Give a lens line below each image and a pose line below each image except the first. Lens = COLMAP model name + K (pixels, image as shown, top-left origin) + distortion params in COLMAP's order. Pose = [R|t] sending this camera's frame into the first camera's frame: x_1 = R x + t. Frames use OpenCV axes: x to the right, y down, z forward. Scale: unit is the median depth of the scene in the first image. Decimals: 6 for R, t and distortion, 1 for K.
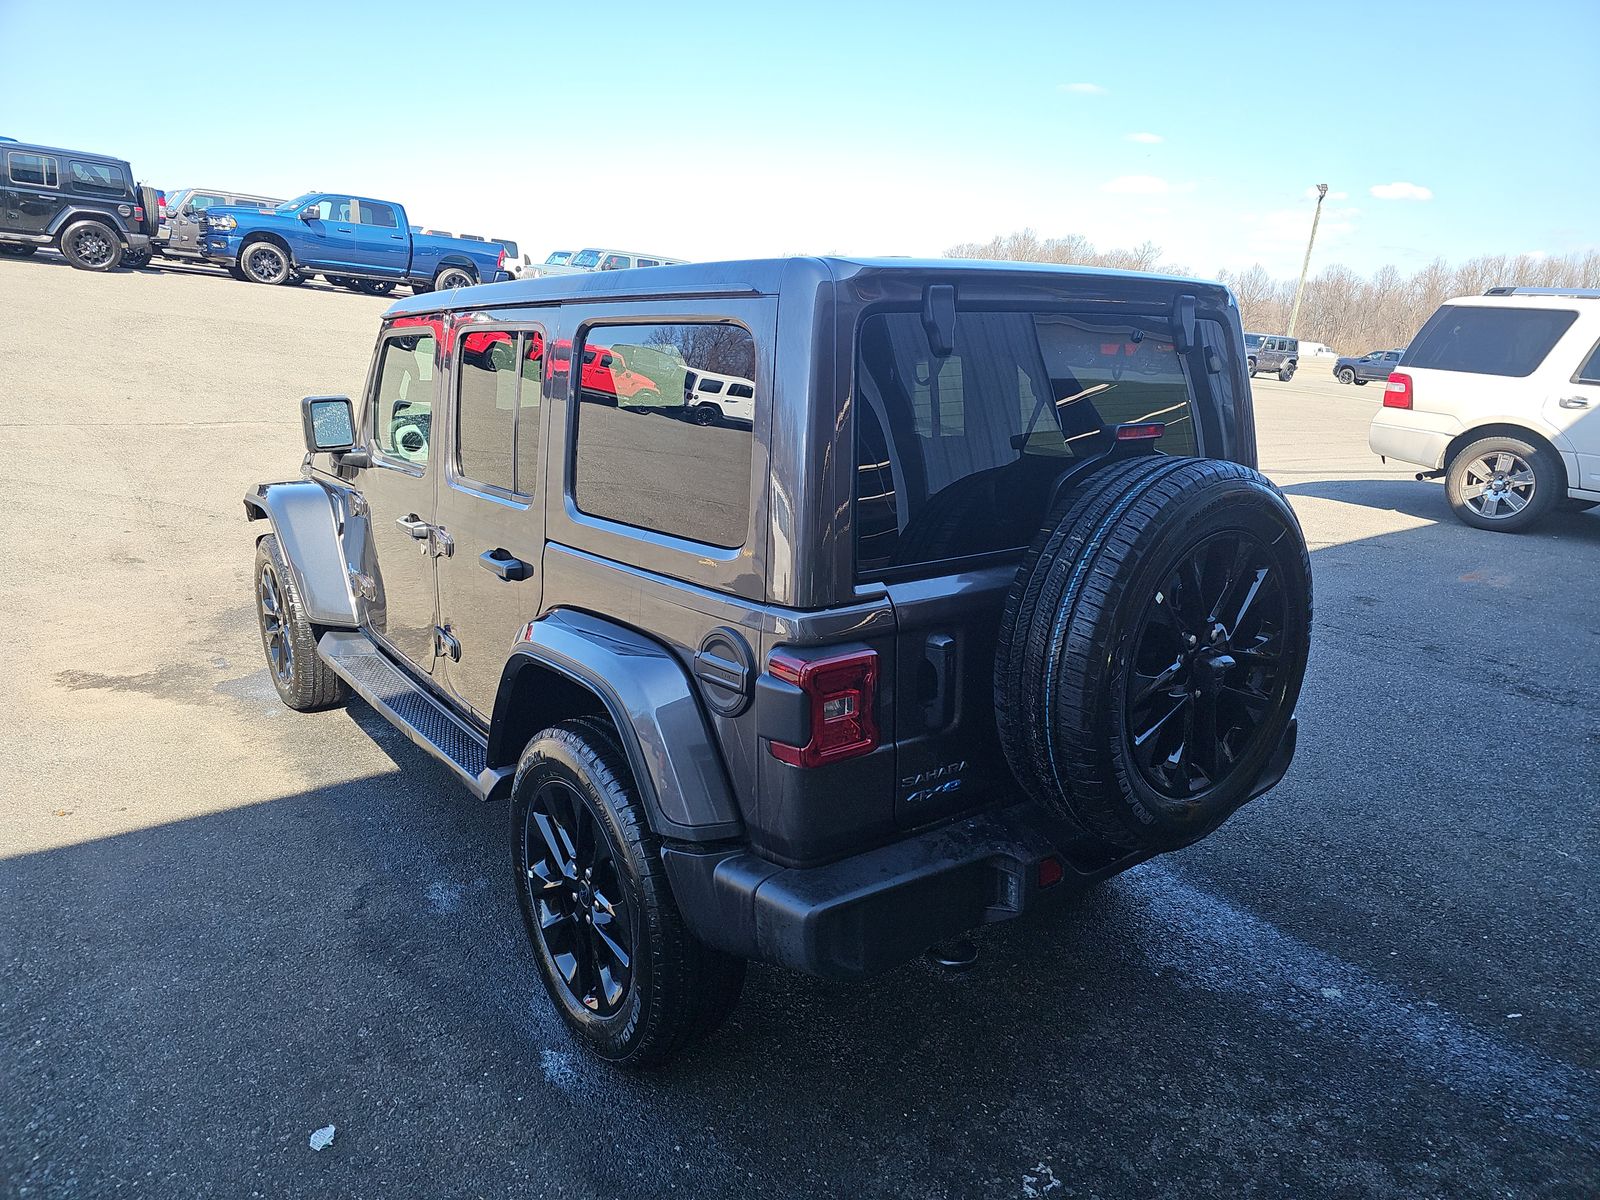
lens RADIAL K [[1052.5, 0, 799.3], [0, 1052.5, 584.9], [0, 0, 1]] dist [-0.000110, -0.008849]
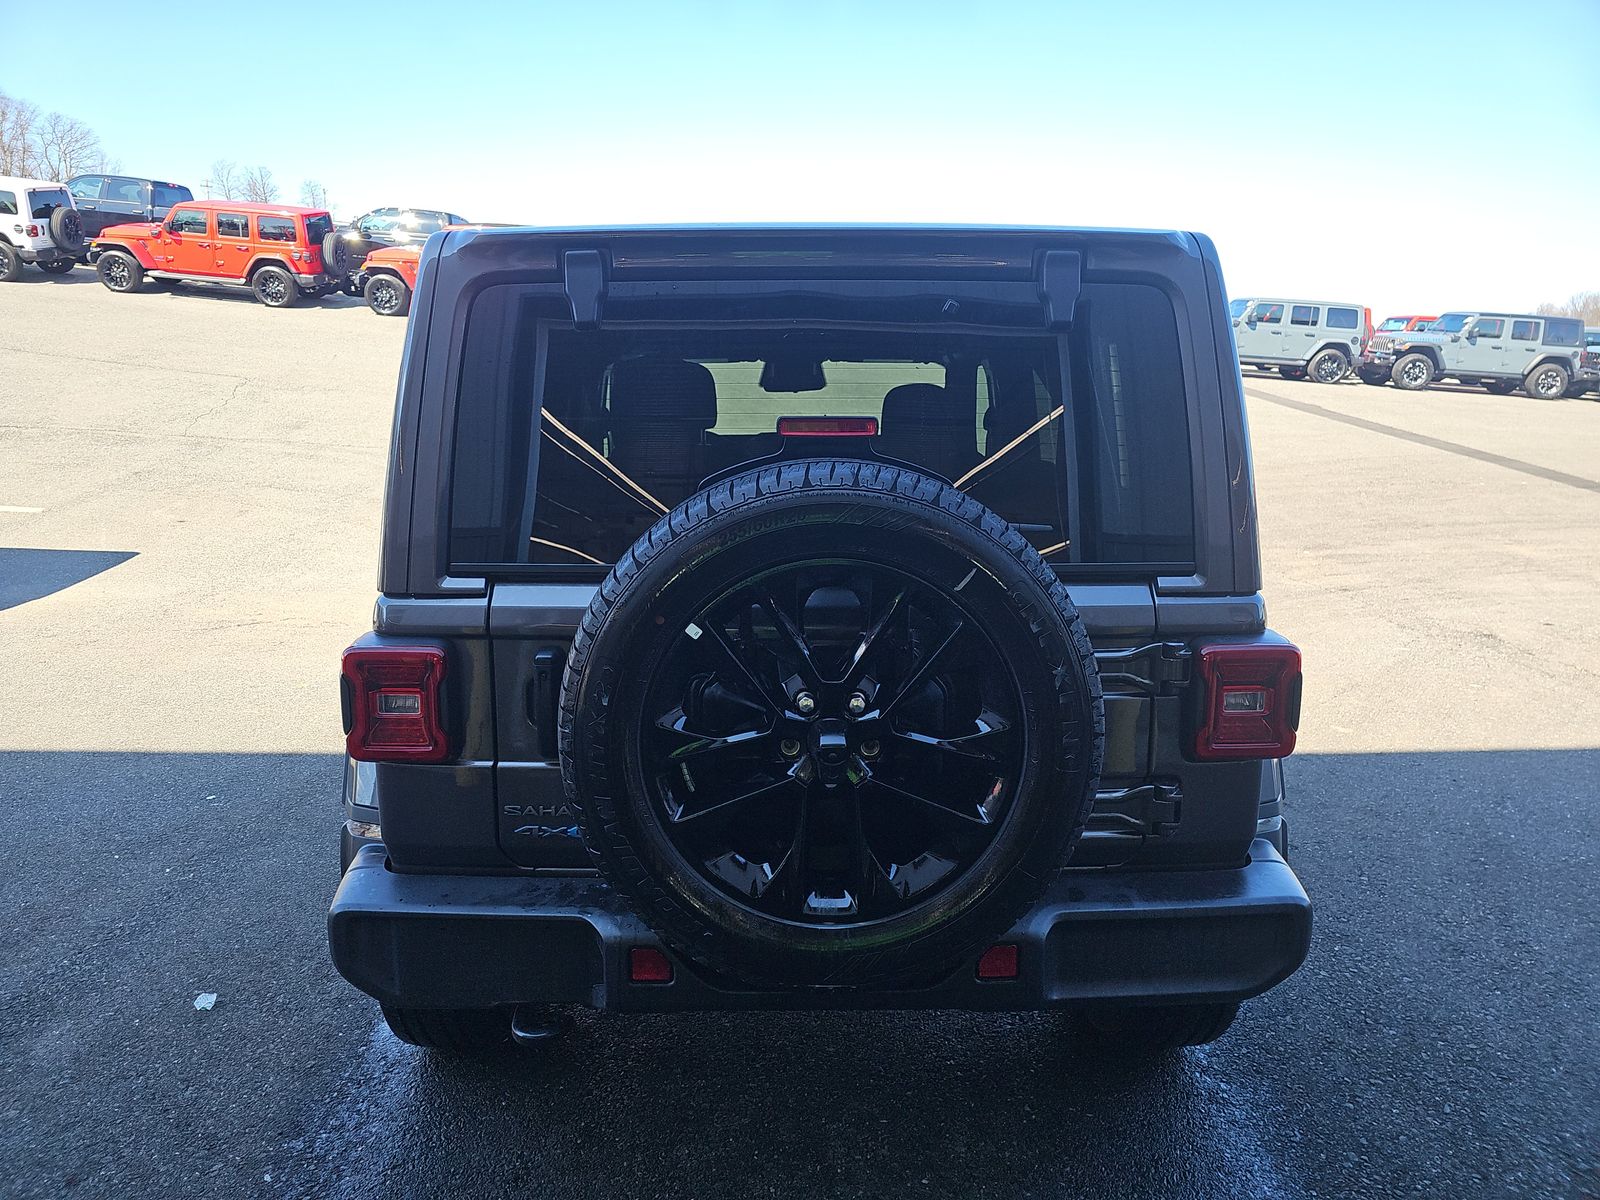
lens RADIAL K [[1052.5, 0, 797.4], [0, 1052.5, 608.1], [0, 0, 1]] dist [-0.000110, -0.008849]
pose [[0.808997, 0.112027, -0.577039, 0.825845], [-0.136397, 0.990654, 0.001101, -0.015709], [0.571769, 0.077816, 0.816716, 0.413662]]
